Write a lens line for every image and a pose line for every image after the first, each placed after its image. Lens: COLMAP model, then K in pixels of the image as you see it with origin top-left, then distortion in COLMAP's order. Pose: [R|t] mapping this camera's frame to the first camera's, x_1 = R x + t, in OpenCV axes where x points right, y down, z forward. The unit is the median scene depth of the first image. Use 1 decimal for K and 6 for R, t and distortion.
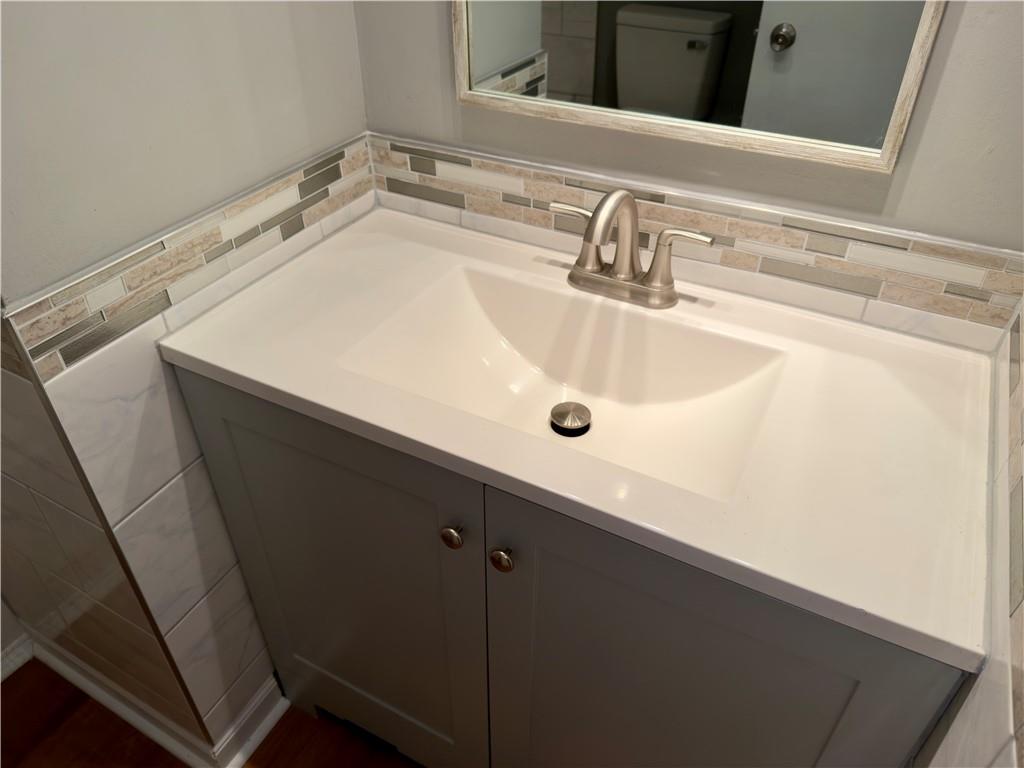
lens RADIAL K [[714.3, 0, 508.4], [0, 714.3, 393.4], [0, 0, 1]] dist [0.058494, -0.076652]
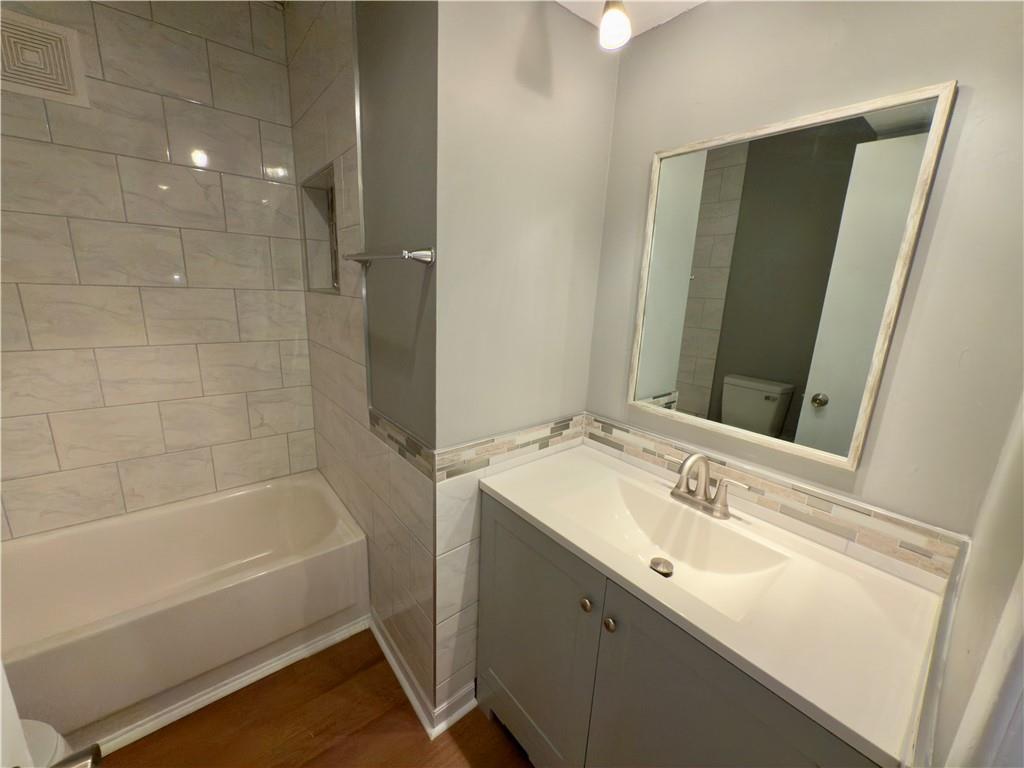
lens RADIAL K [[410.2, 0, 513.3], [0, 410.2, 385.2], [0, 0, 1]] dist [-0.001314, -0.000664]
pose [[0.926033, 0.124879, -0.356184, 0.049268], [-0.261124, 0.893363, -0.365674, 0.102740], [0.272537, 0.431634, 0.859893, -0.227857]]
